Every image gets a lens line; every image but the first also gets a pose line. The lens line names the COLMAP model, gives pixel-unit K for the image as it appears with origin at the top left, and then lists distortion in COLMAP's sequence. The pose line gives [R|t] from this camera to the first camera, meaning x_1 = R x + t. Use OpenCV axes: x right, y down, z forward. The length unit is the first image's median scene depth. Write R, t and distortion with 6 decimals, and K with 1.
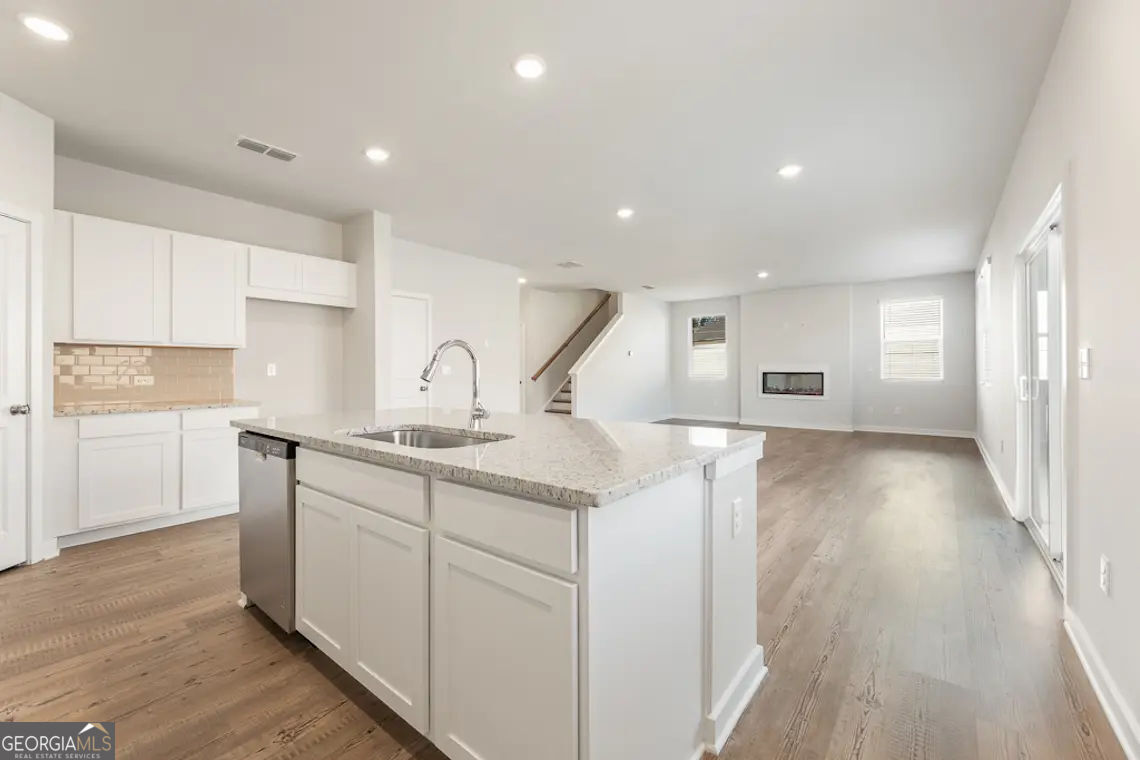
lens RADIAL K [[461.9, 0, 562.4], [0, 461.9, 368.6], [0, 0, 1]] dist [0.000430, -0.000383]
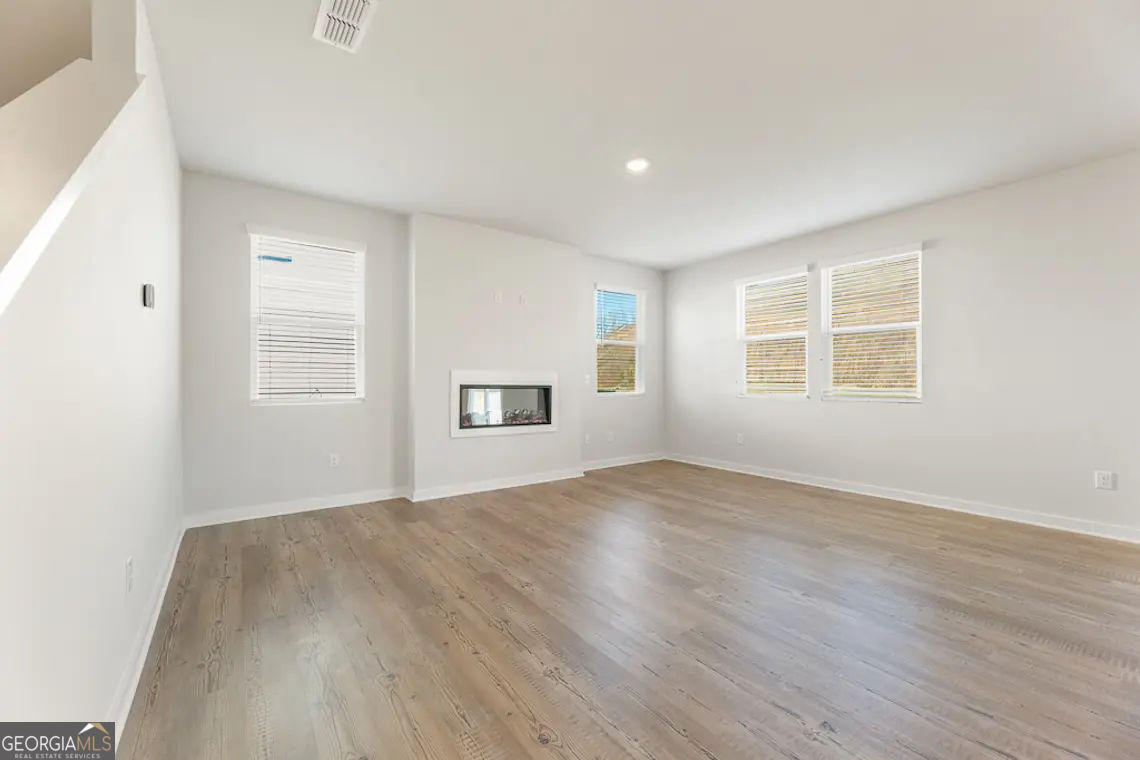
lens RADIAL K [[461.9, 0, 563.6], [0, 461.9, 384.2], [0, 0, 1]] dist [0.000430, -0.000383]
pose [[0.253650, 0.004676, 0.967285, -0.008573], [-0.004313, 0.999984, -0.003703, 0.008682], [-0.967286, -0.003232, 0.253666, 0.799901]]
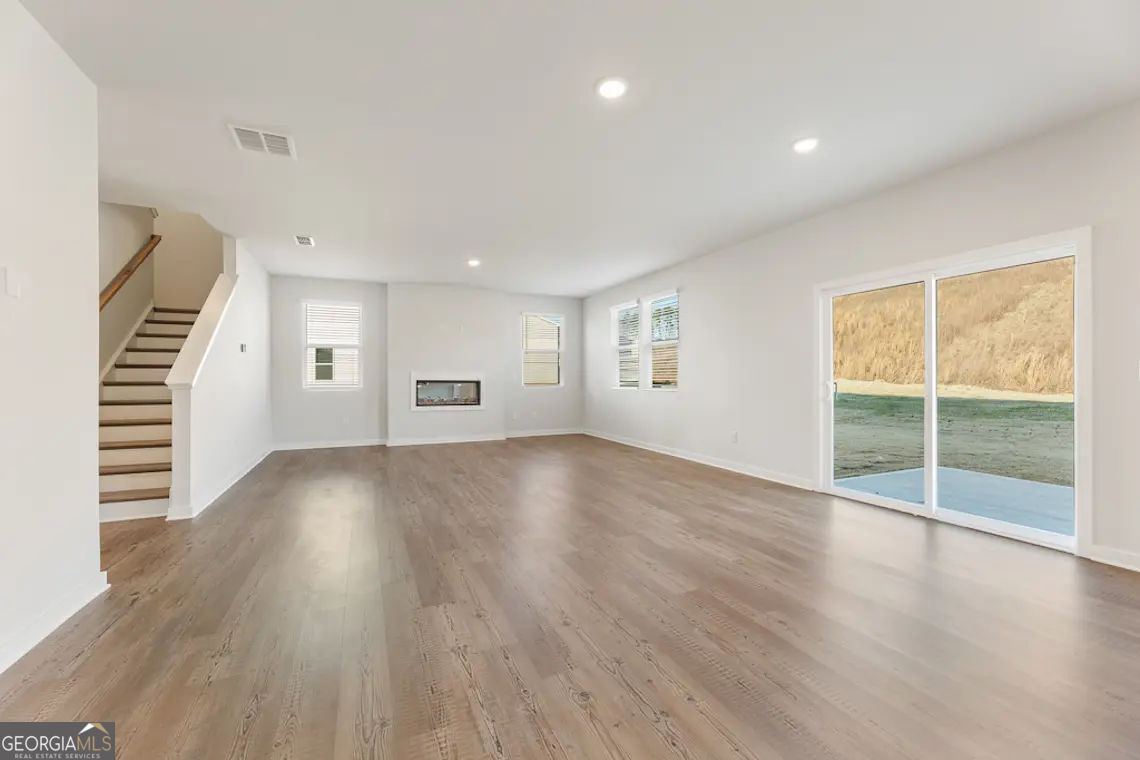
lens RADIAL K [[461.9, 0, 570.2], [0, 461.9, 378.7], [0, 0, 1]] dist [0.000430, -0.000383]
pose [[0.442160, -0.002394, 0.896933, -0.197666], [0.001767, 0.999997, 0.001797, 0.003304], [-0.896934, 0.000791, 0.442163, 0.397254]]
